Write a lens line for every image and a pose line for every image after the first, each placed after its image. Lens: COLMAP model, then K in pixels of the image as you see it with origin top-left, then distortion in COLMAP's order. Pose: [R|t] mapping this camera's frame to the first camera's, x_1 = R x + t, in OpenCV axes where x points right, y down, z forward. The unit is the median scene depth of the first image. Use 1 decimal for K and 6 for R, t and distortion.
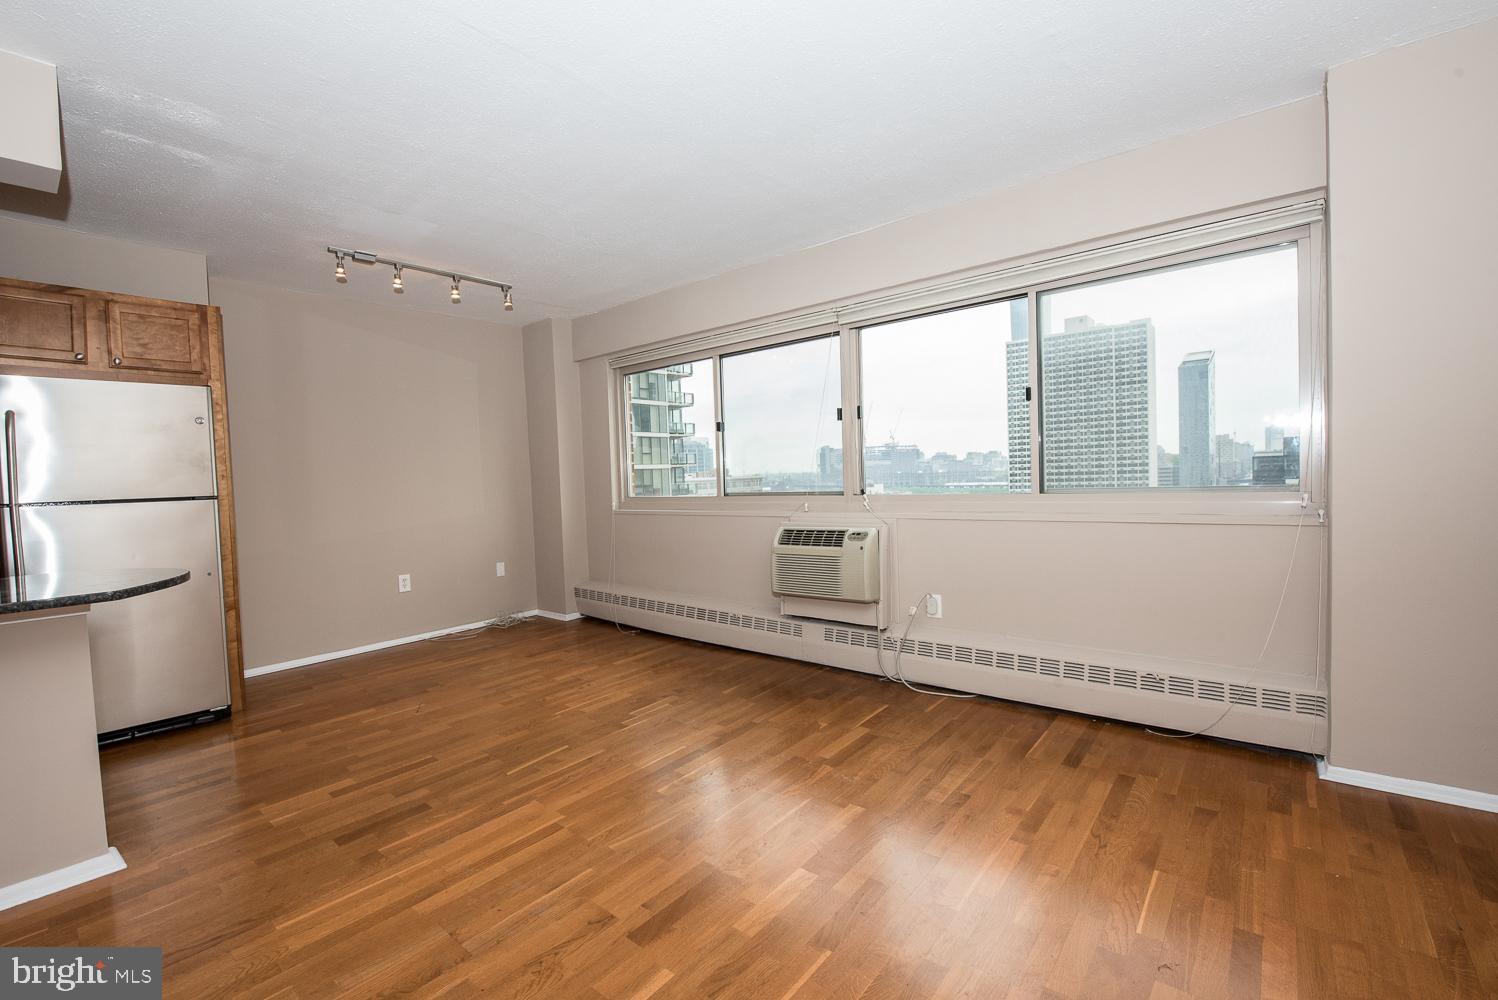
lens RADIAL K [[633.1, 0, 751.5], [0, 633.1, 499.3], [0, 0, 1]] dist [-0.016075, -0.000034]
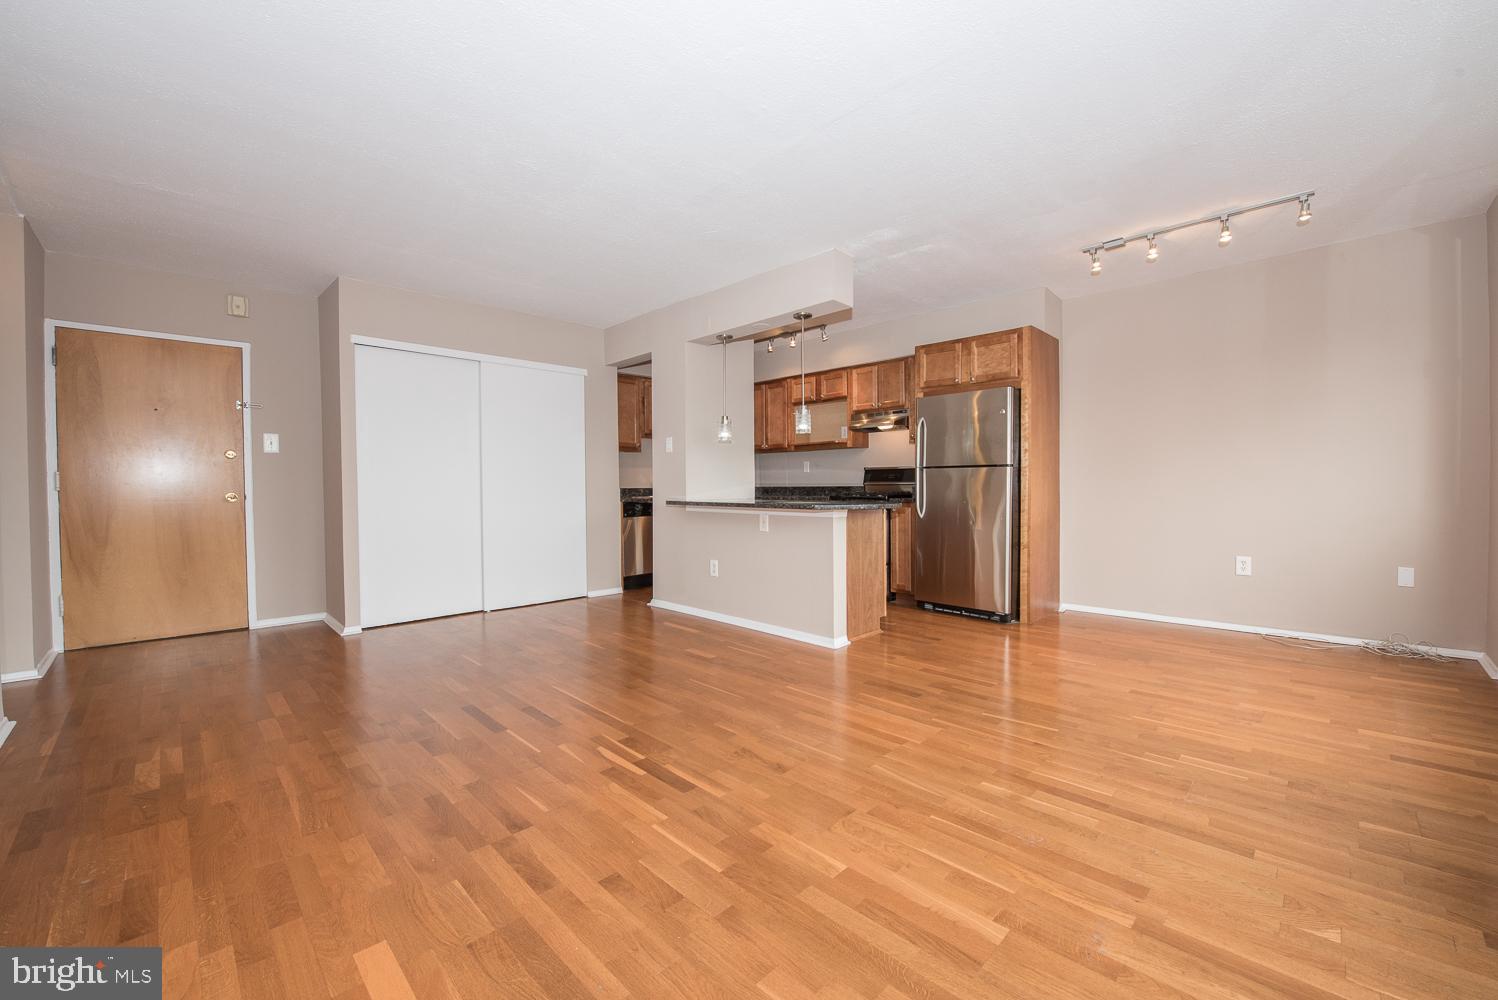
lens RADIAL K [[595.5, 0, 746.4], [0, 595.5, 497.2], [0, 0, 1]] dist [-0.016179, -0.000906]
pose [[-0.093091, 0.054636, -0.994157, 0.450270], [-0.028809, 0.997927, 0.057541, 0.007723], [0.995241, 0.033997, -0.091324, 0.457678]]
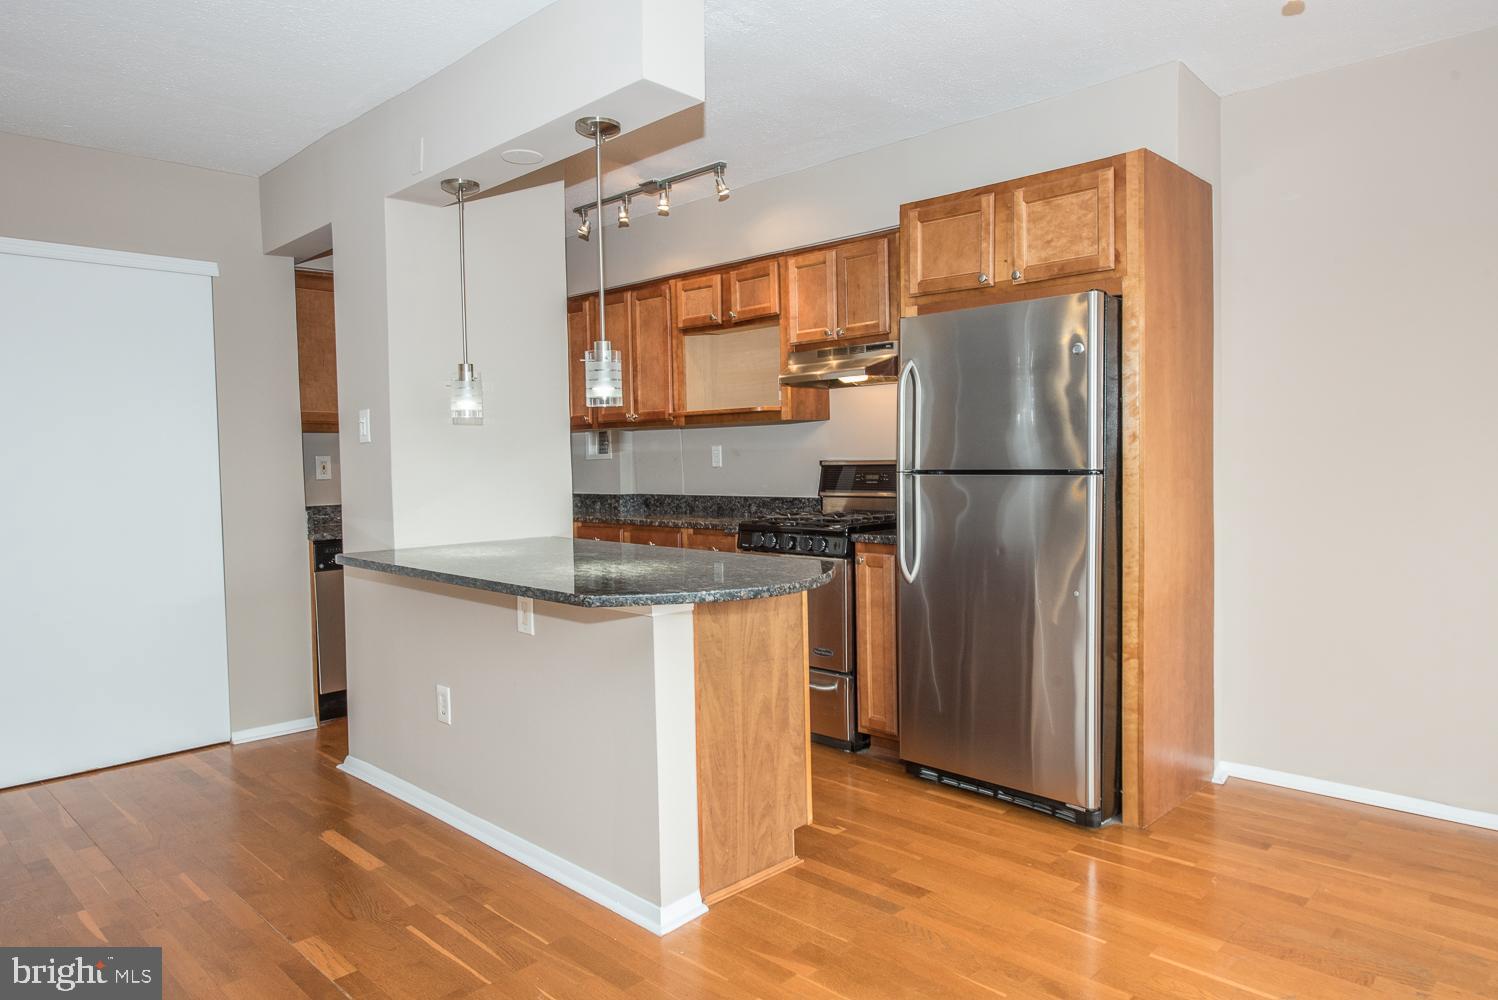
lens RADIAL K [[964.0, 0, 746.6], [0, 964.0, 495.6], [0, 0, 1]] dist [-0.001354, -0.003817]
pose [[-0.077640, 0.078412, -0.993893, 0.096226], [-0.018491, 0.996618, 0.080072, -0.041808], [0.996810, 0.024595, -0.075928, 0.623858]]
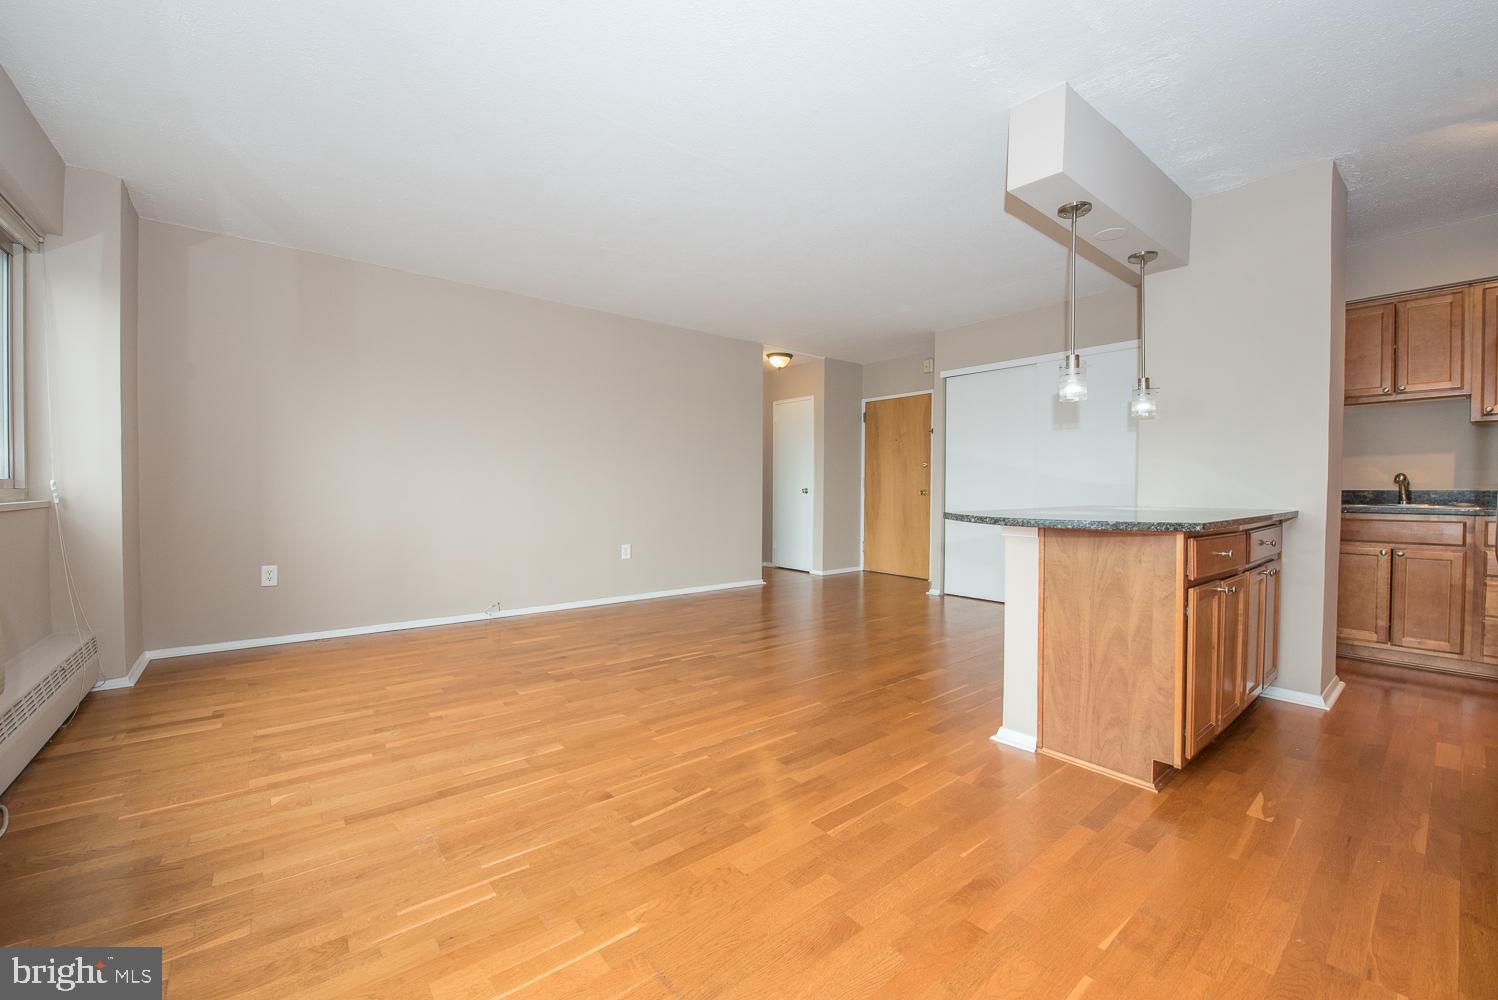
lens RADIAL K [[595.5, 0, 751.0], [0, 595.5, 495.4], [0, 0, 1]] dist [-0.016179, -0.000906]
pose [[-0.980754, 0.028943, 0.193092, -0.409676], [0.038319, 0.998252, 0.045001, 0.013669], [-0.191452, 0.051534, -0.980148, 1.180427]]
